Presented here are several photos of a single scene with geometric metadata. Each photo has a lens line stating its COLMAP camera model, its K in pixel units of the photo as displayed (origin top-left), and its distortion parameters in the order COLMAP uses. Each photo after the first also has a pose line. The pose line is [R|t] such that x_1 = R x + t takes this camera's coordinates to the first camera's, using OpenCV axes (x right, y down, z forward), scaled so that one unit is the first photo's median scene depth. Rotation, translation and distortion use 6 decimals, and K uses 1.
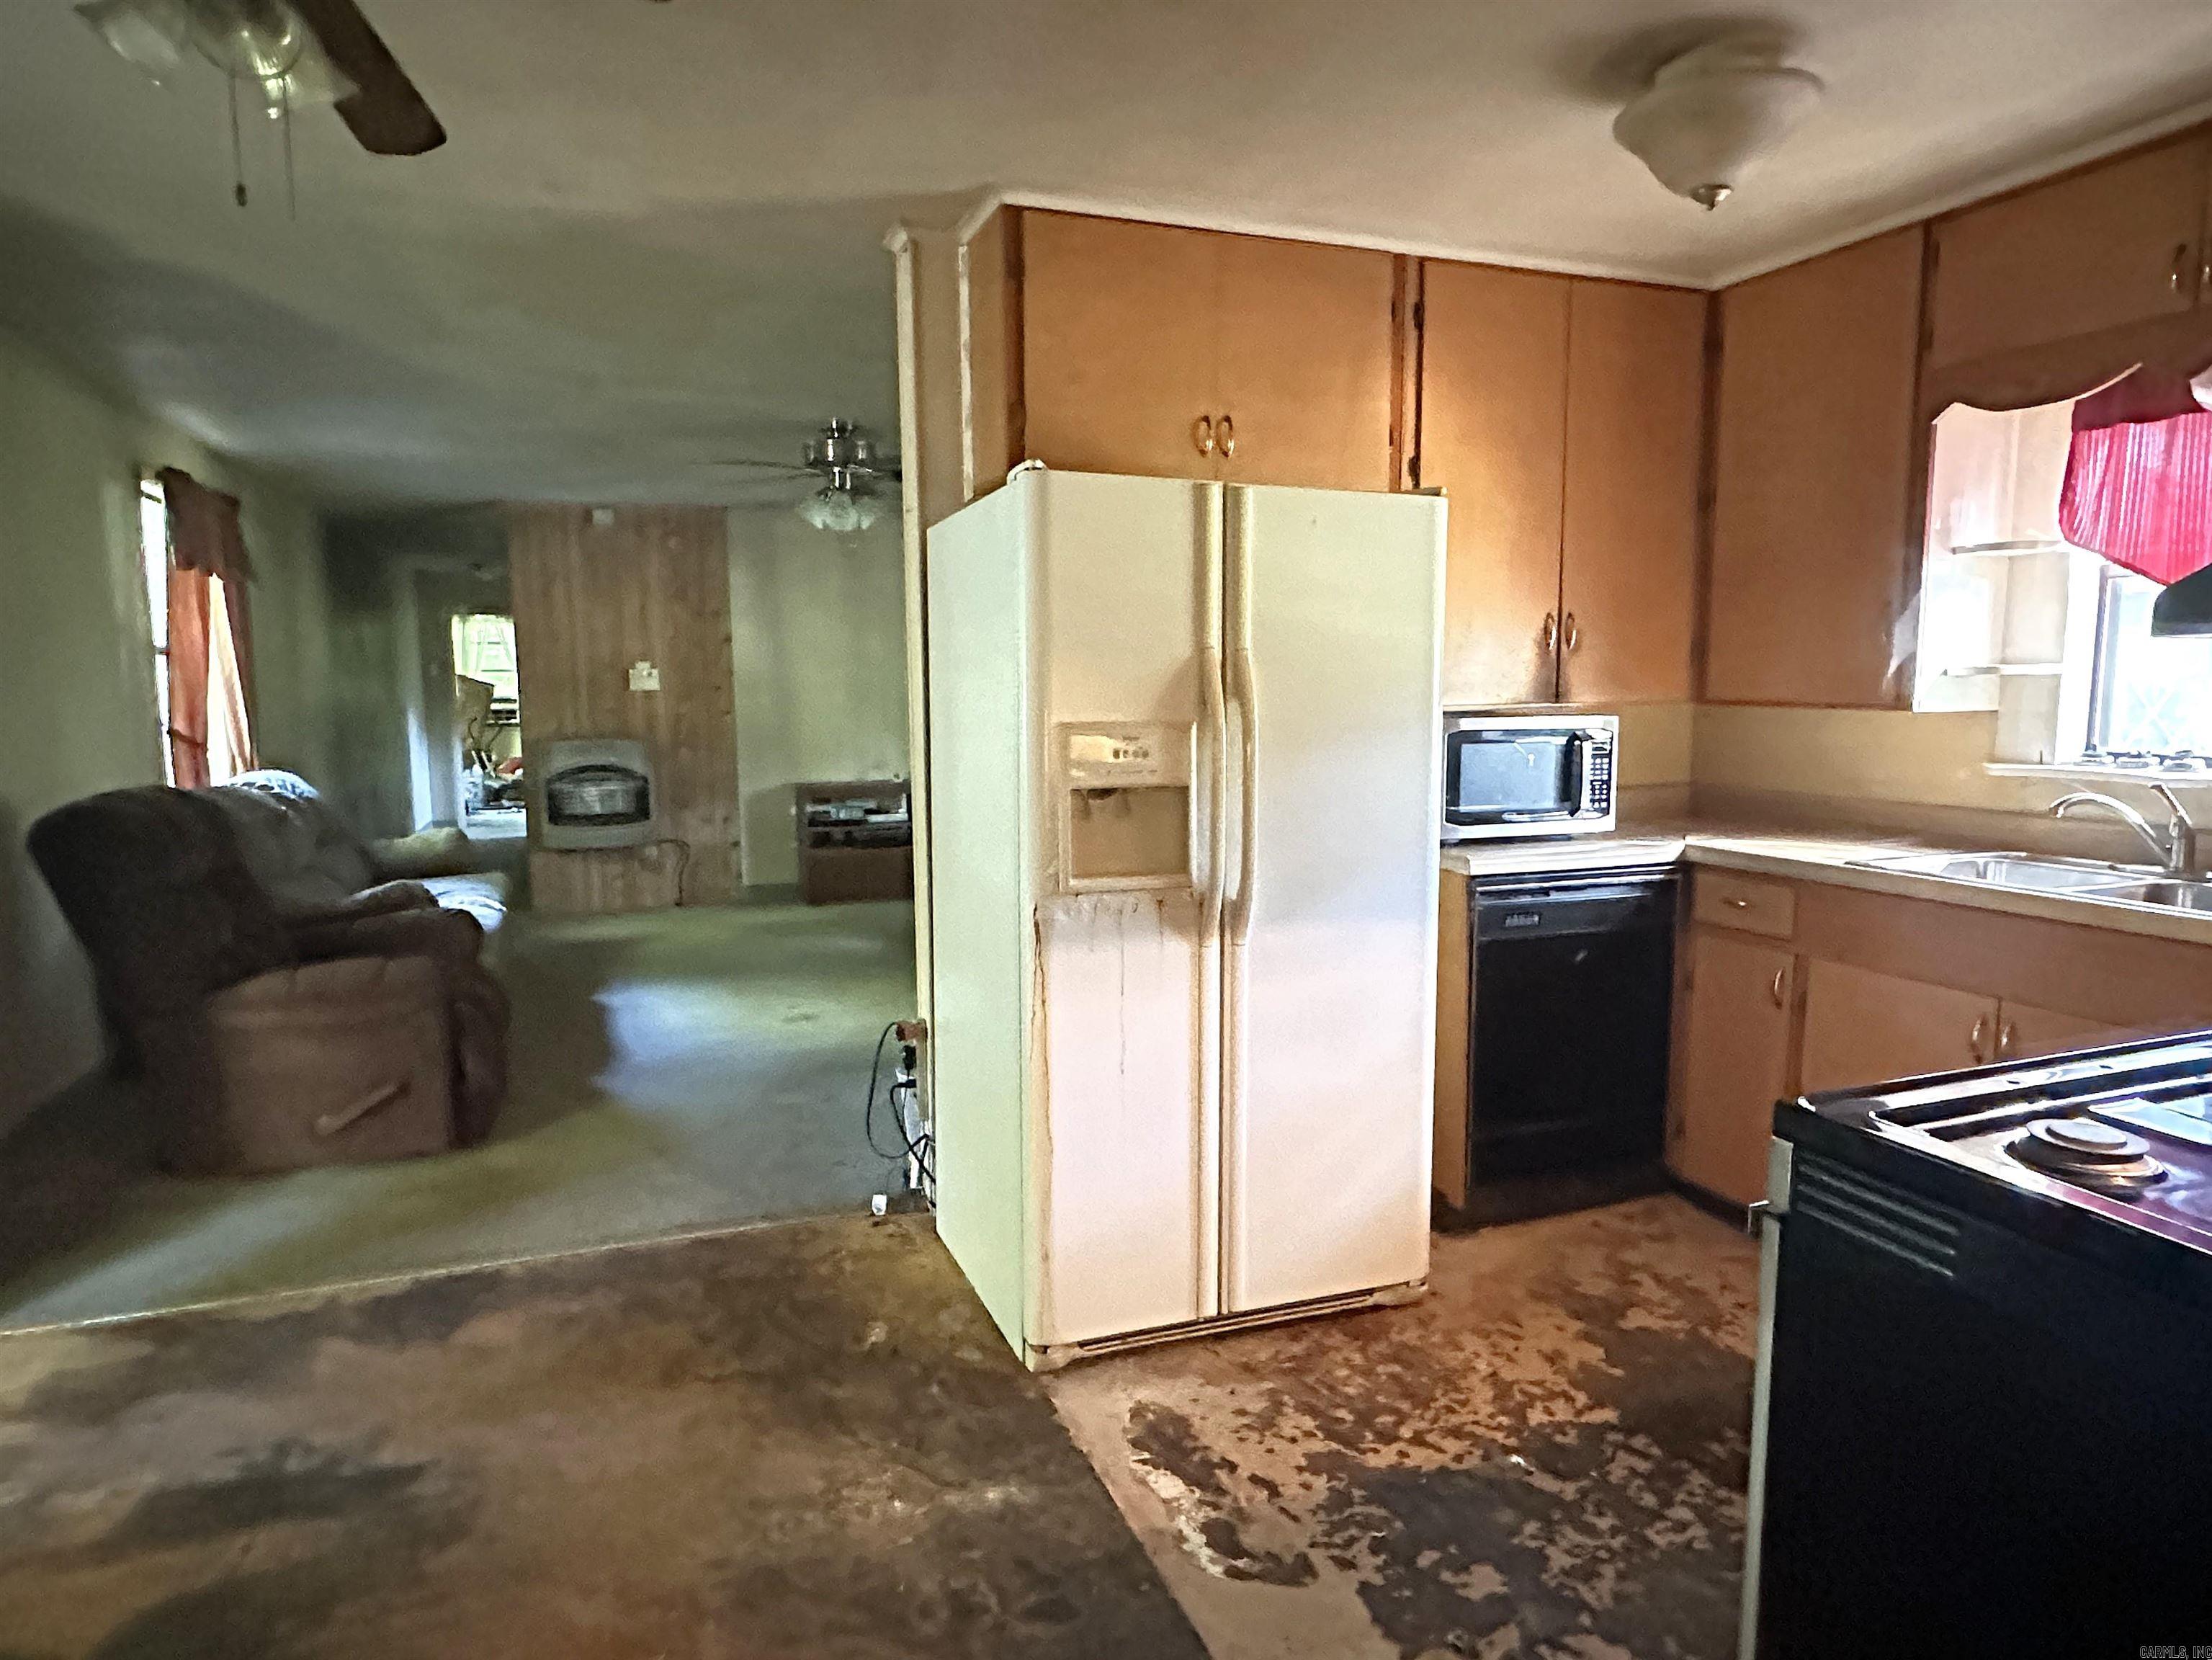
lens RADIAL K [[1288.8, 0, 1124.0], [0, 1288.8, 849.6], [0, 0, 1]] dist [-0.005052, -0.000803]
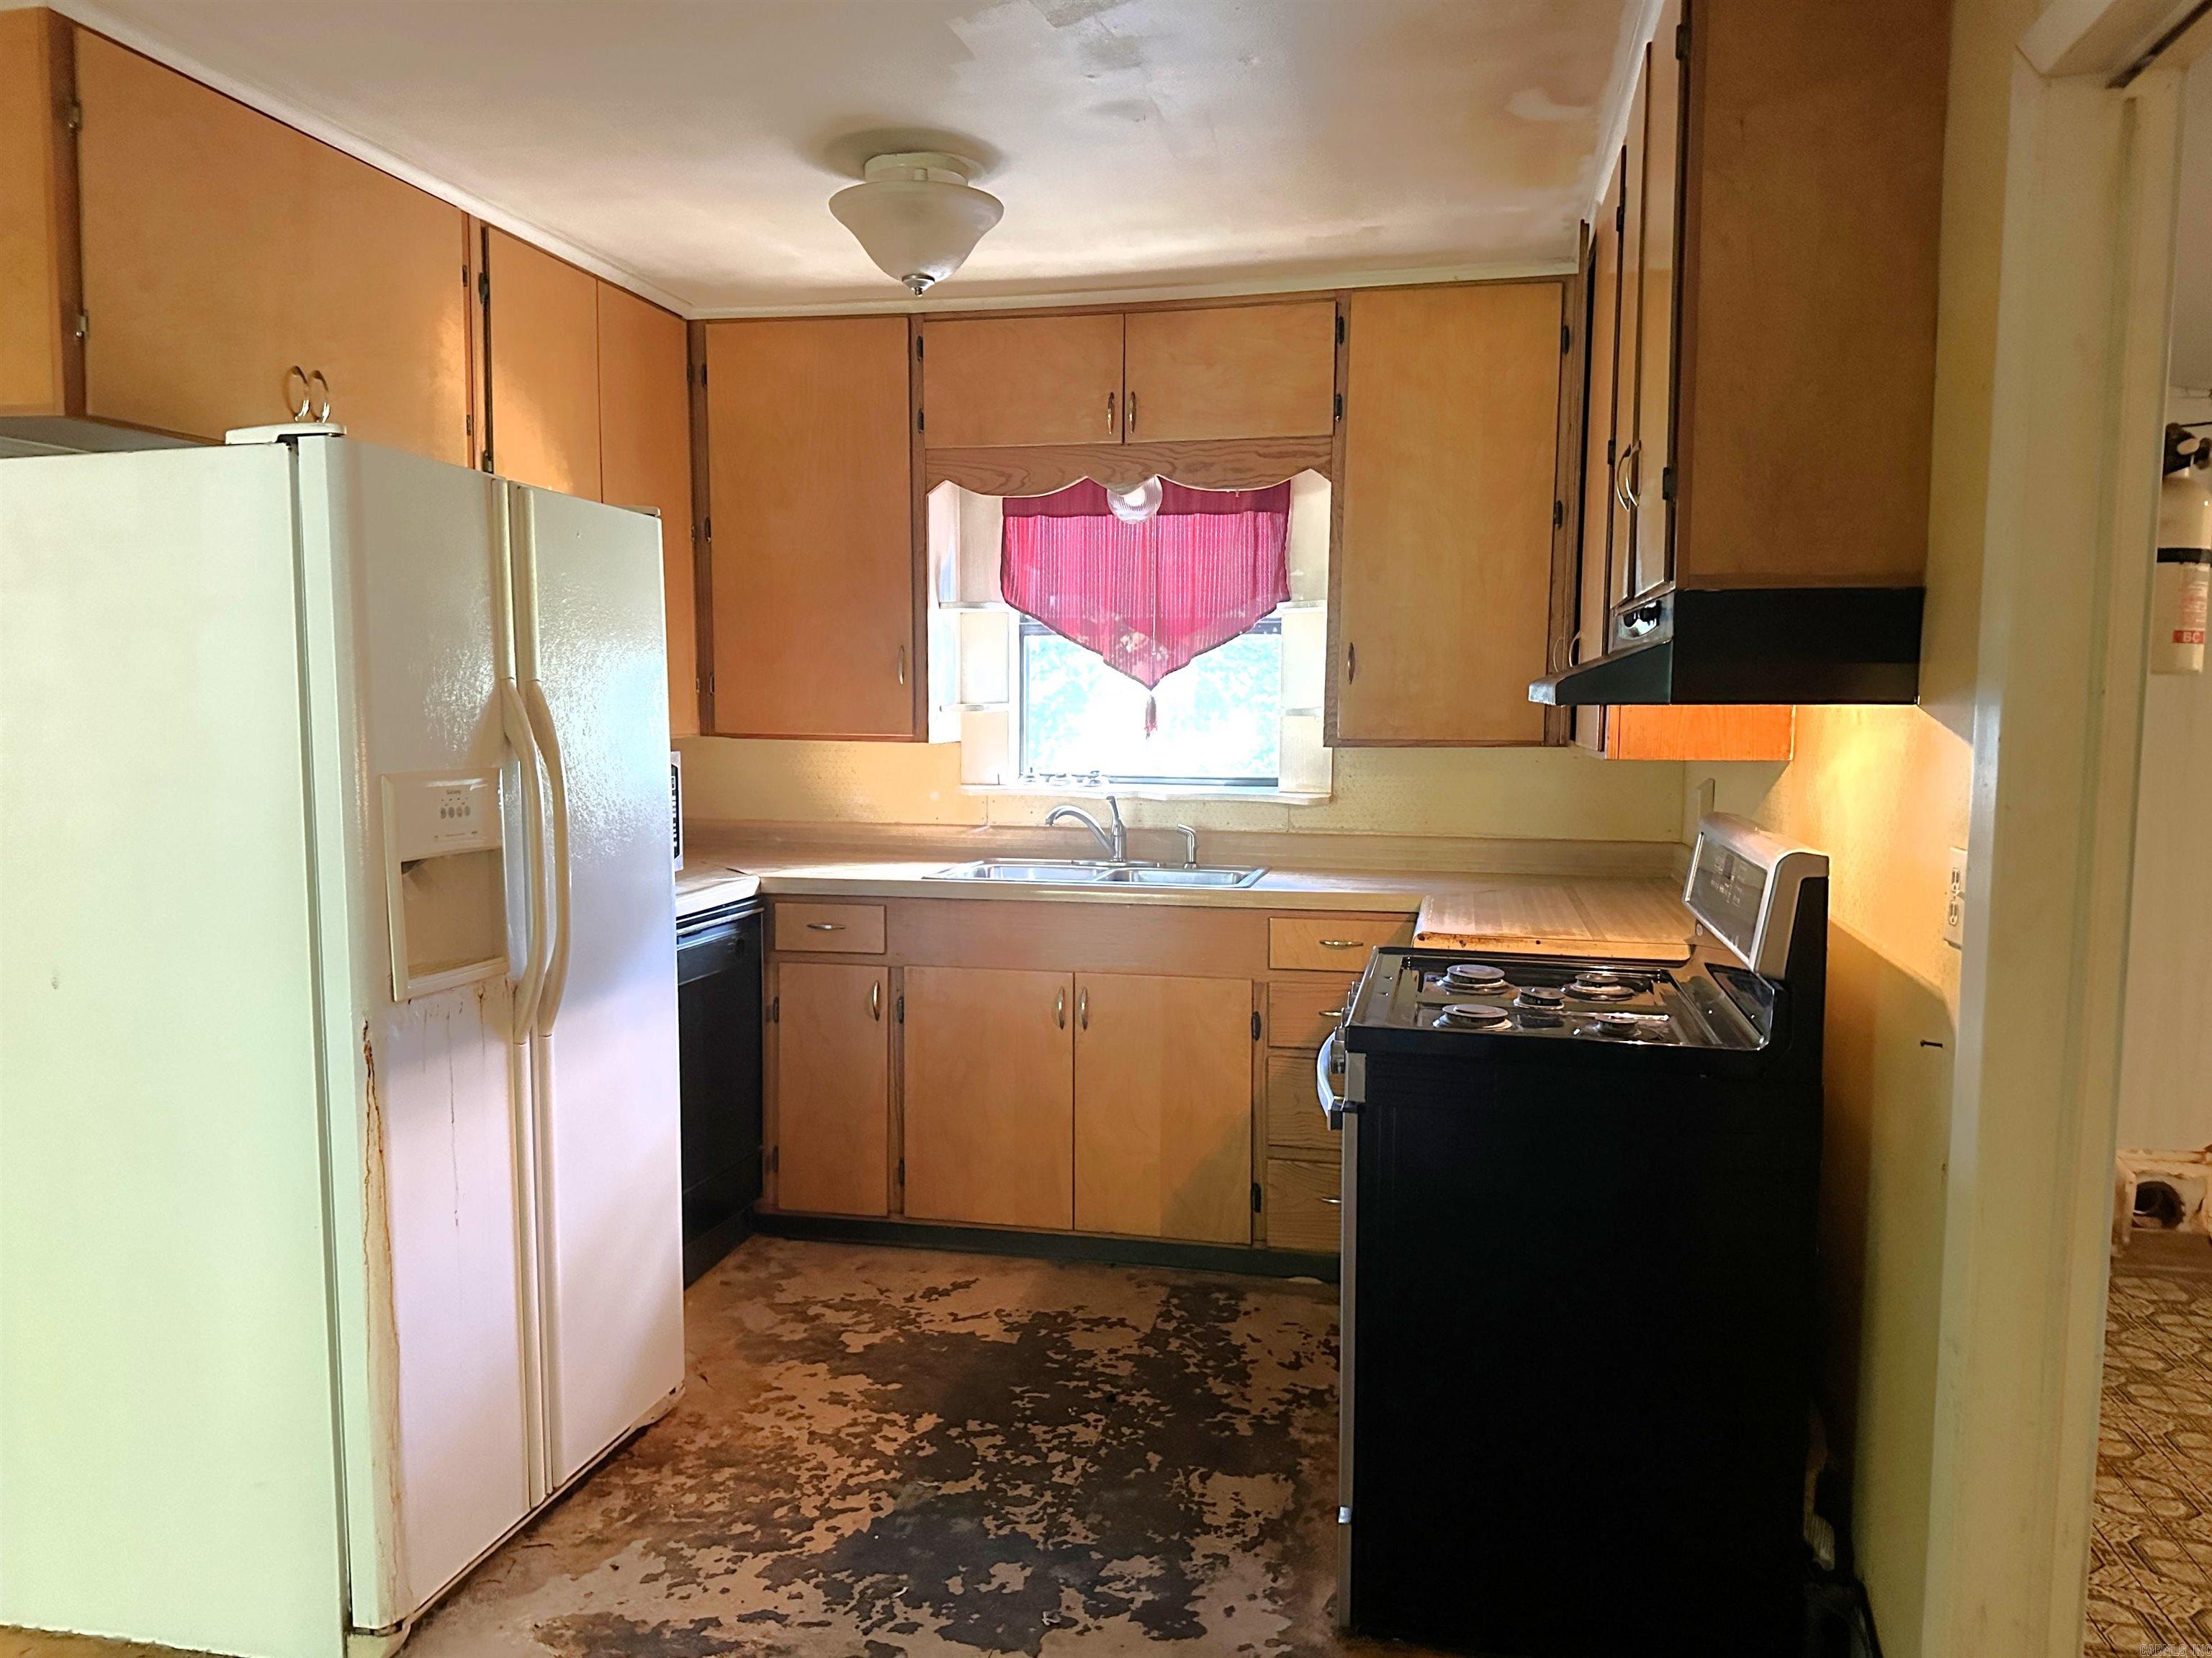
lens RADIAL K [[1540.1, 0, 1100.2], [0, 1540.1, 834.9], [0, 0, 1]] dist [0.040564, -0.046948]
pose [[0.557606, -0.061805, 0.827802, -0.551688], [0.094978, 0.995426, 0.010343, -0.032668], [-0.824654, 0.072855, 0.560925, 0.144374]]
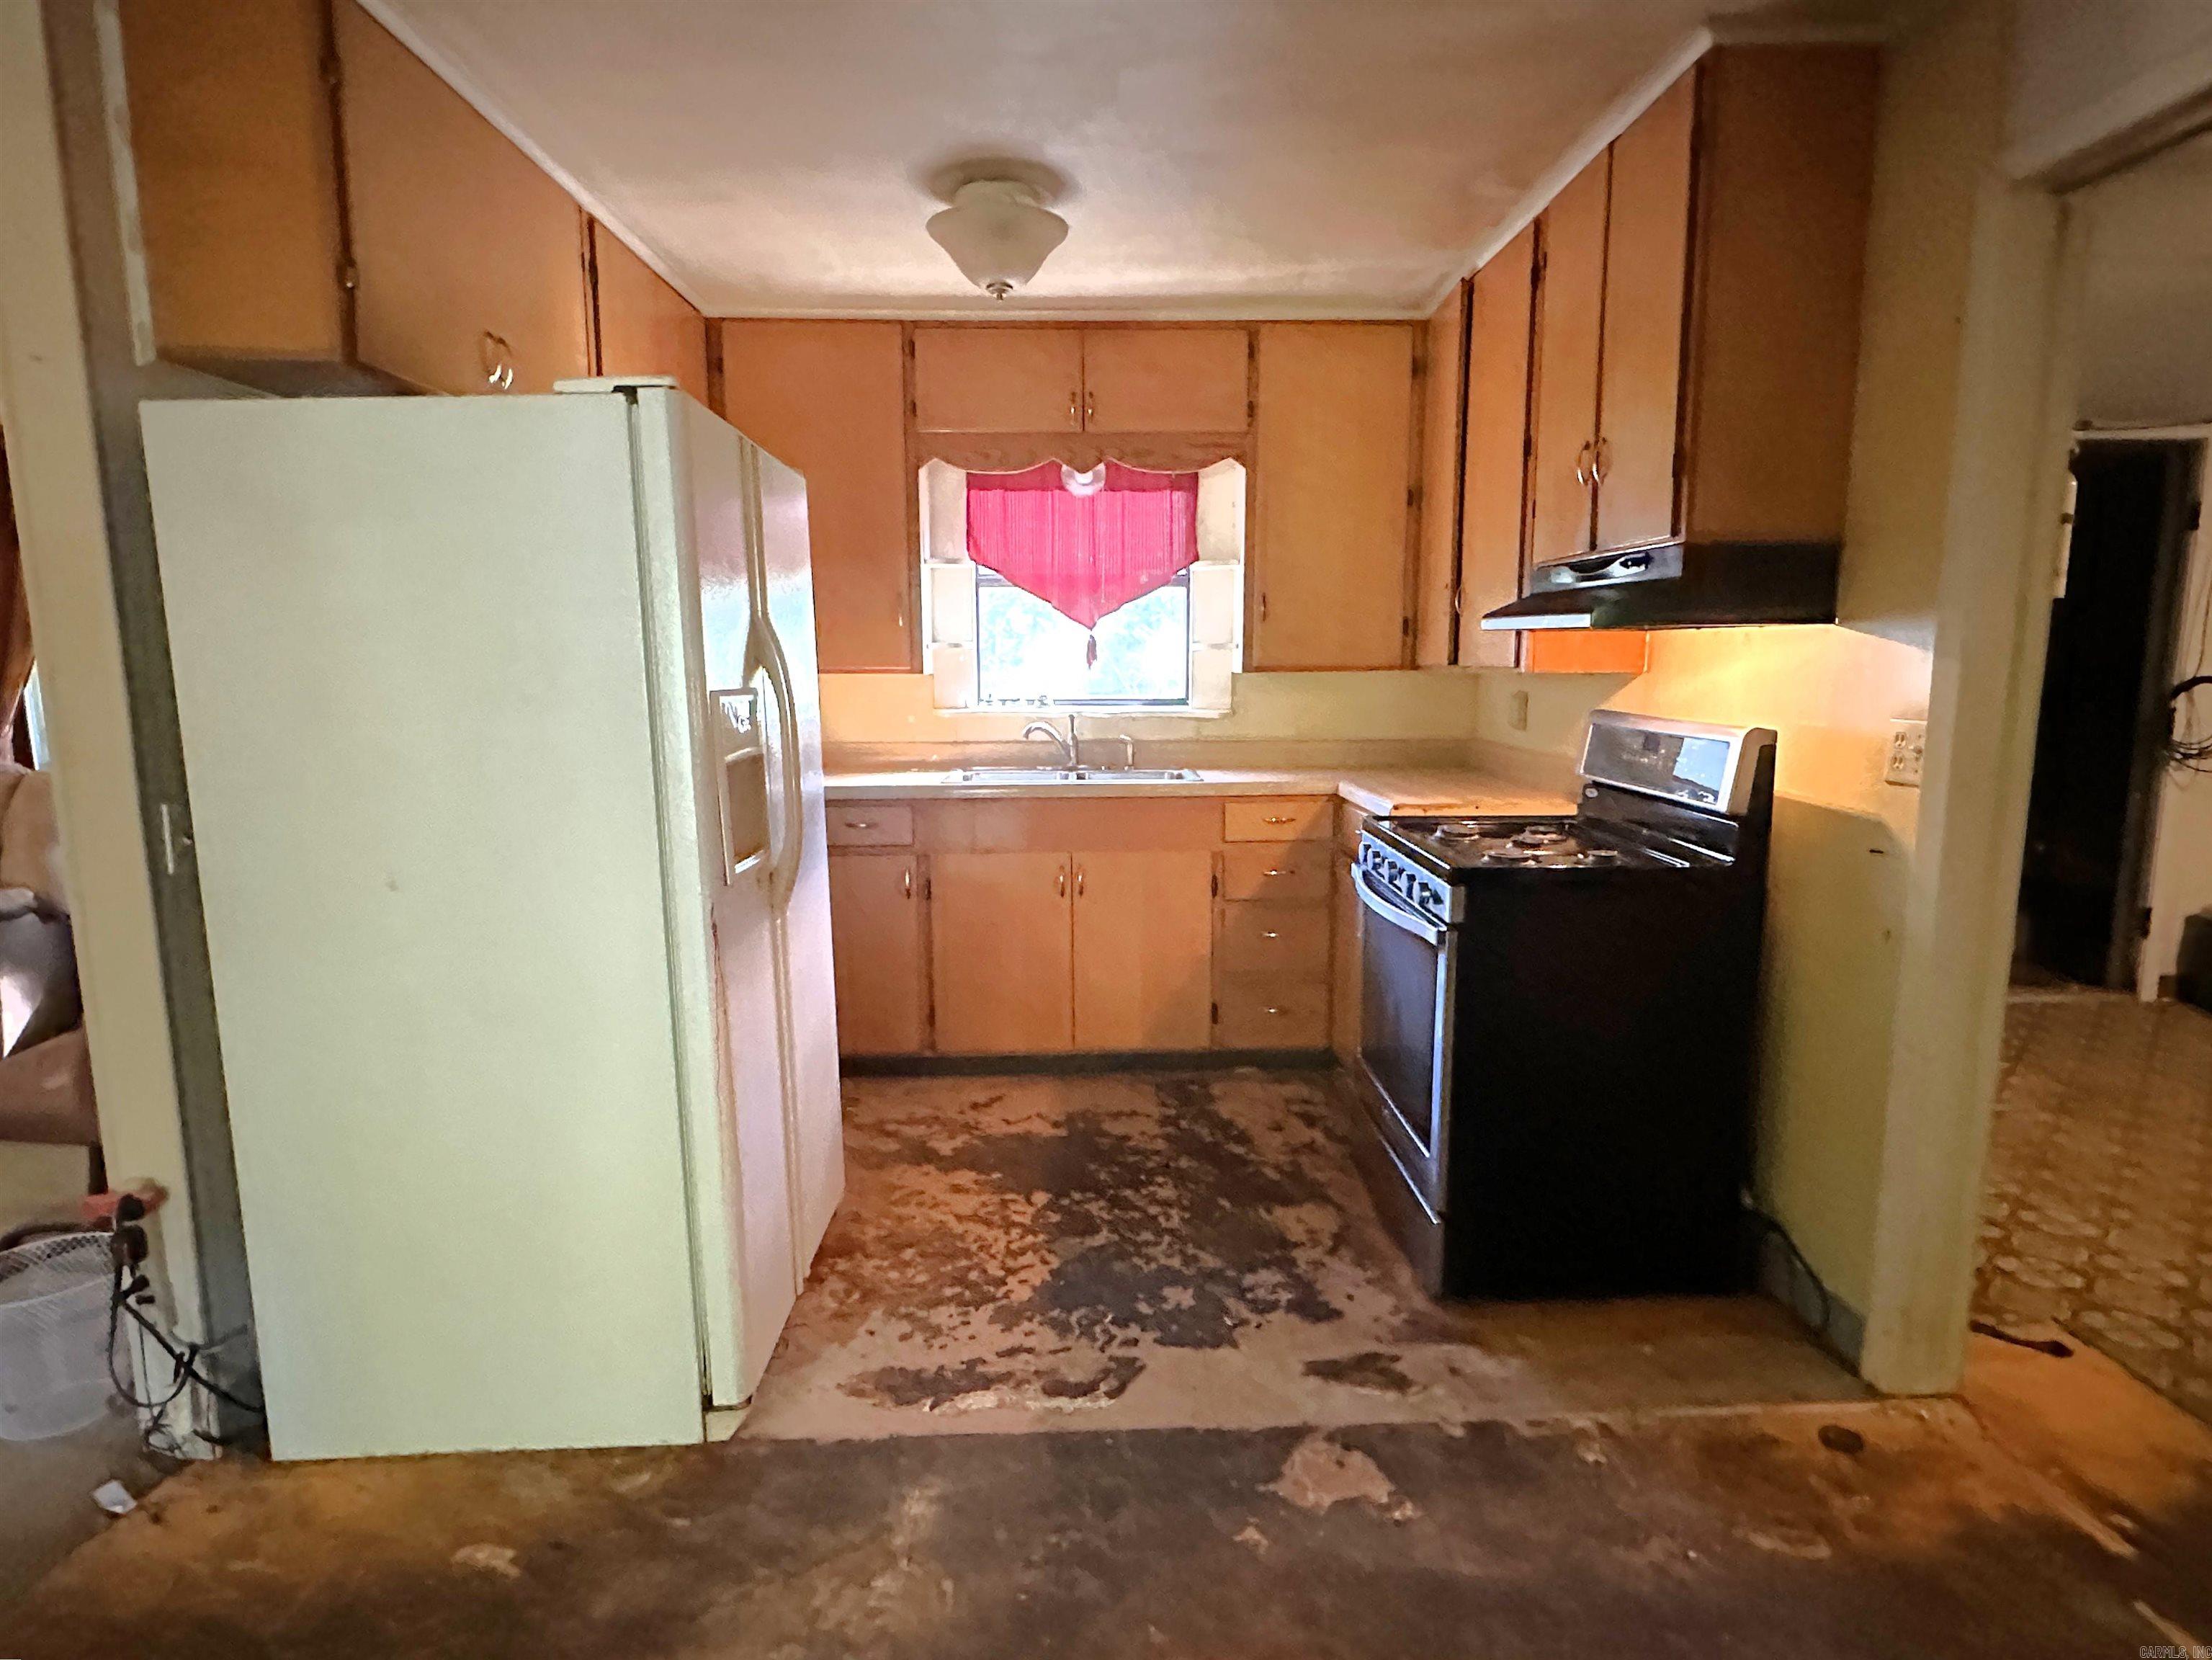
lens RADIAL K [[1183.6, 0, 1113.3], [0, 1183.6, 835.2], [0, 0, 1]] dist [-0.006586, 0.002455]
pose [[0.340076, -0.135391, 0.930601, -0.692663], [0.118756, 0.987842, 0.100322, -0.048887], [-0.932869, 0.076397, 0.352020, 0.458390]]
